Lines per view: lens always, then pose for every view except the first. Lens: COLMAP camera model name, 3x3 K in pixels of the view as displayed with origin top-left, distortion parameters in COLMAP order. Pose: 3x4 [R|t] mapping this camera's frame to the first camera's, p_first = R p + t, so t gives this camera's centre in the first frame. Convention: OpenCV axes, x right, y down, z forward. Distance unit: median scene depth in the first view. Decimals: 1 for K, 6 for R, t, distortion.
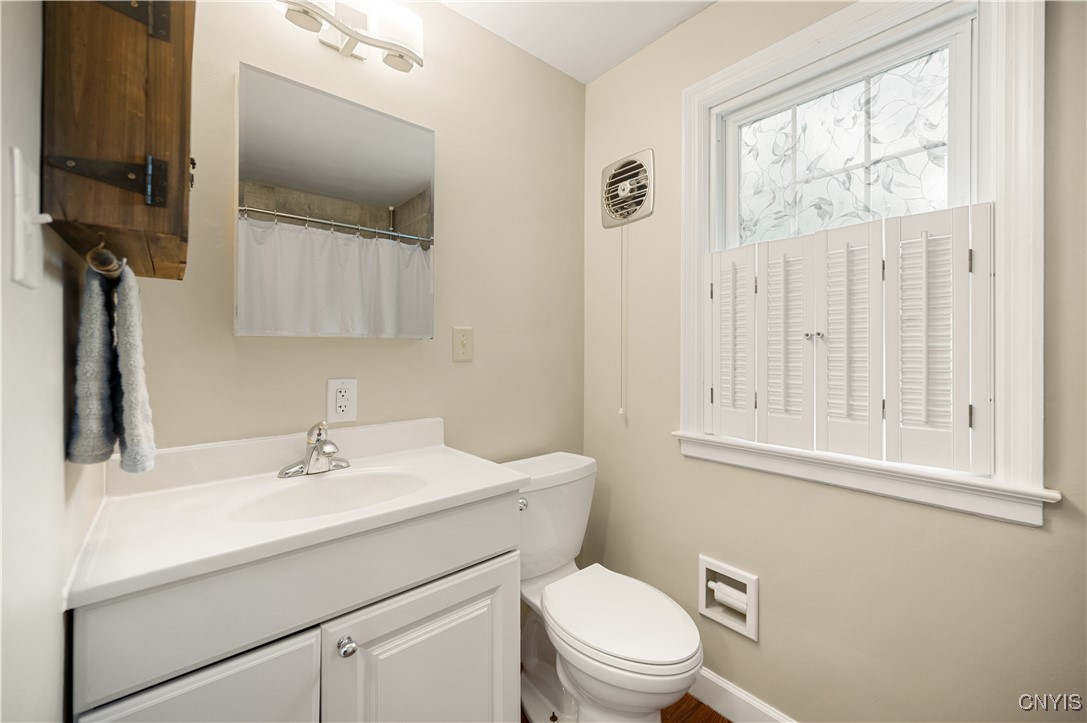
lens RADIAL K [[437.0, 0, 542.9], [0, 437.0, 352.3], [0, 0, 1]] dist [-0.000070, 0.000441]
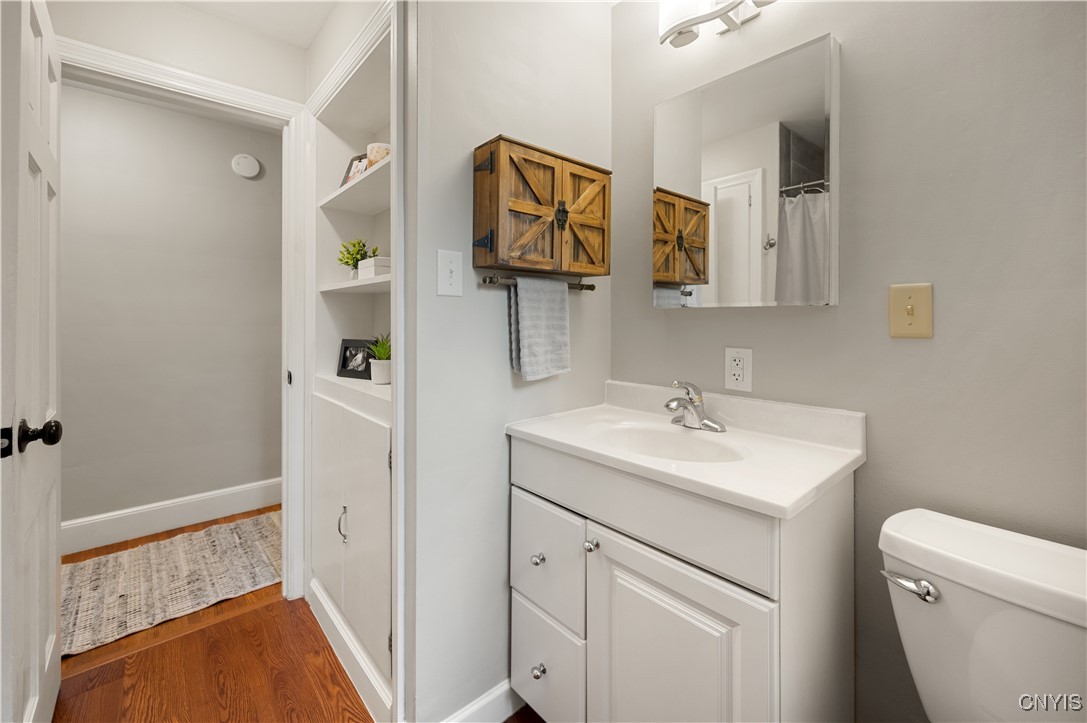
lens RADIAL K [[437.0, 0, 527.1], [0, 437.0, 318.2], [0, 0, 1]] dist [-0.000070, 0.000441]
pose [[0.014308, 0.001139, -0.999897, 0.693472], [-0.007198, 0.999974, 0.001036, -0.006807], [0.999872, 0.007182, 0.014316, 0.631111]]
